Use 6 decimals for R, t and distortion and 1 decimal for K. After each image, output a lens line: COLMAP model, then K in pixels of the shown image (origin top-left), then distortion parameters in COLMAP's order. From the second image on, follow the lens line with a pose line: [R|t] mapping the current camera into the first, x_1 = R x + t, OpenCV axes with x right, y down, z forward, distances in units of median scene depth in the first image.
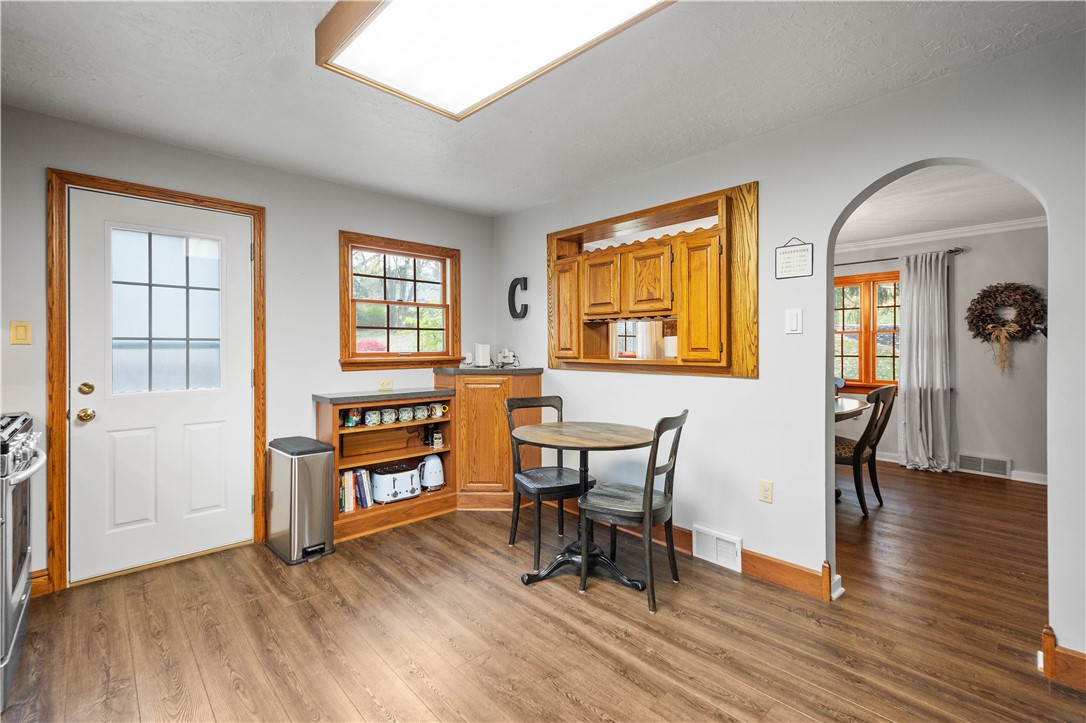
lens RADIAL K [[474.8, 0, 542.3], [0, 474.8, 350.7], [0, 0, 1]] dist [0.005228, 0.000178]
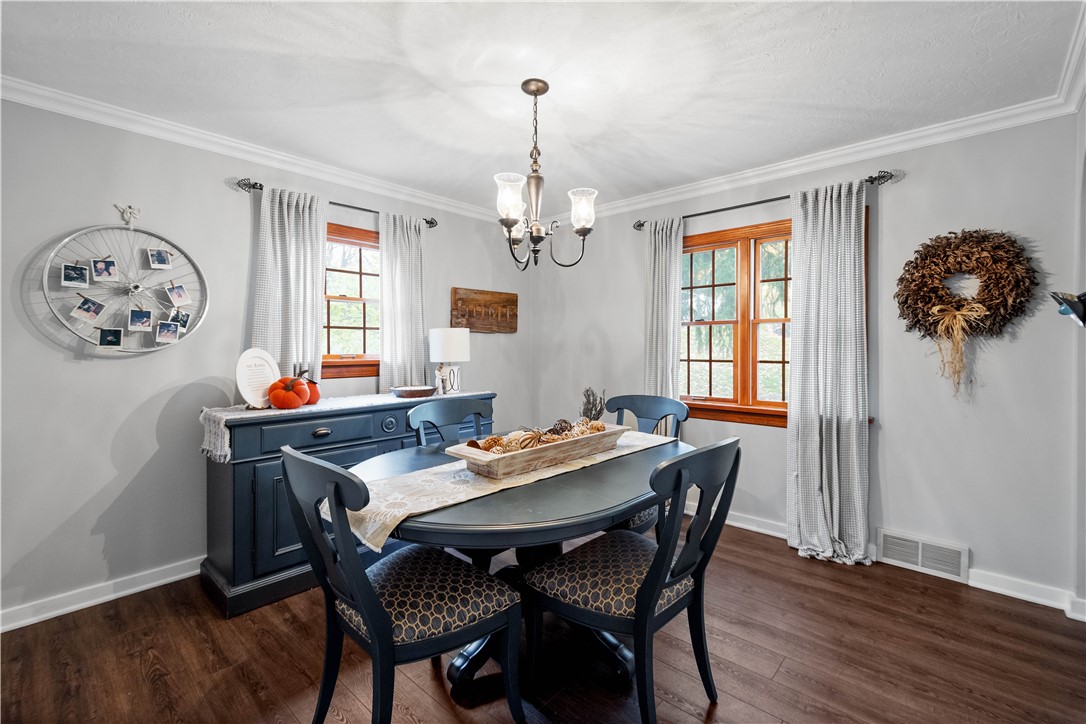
lens RADIAL K [[474.8, 0, 533.6], [0, 474.8, 353.7], [0, 0, 1]] dist [0.005228, 0.000178]
pose [[0.996426, 0.009386, 0.083951, 0.410047], [-0.009319, 0.999956, -0.001194, 0.005624], [-0.083959, 0.000408, 0.996469, 0.468636]]
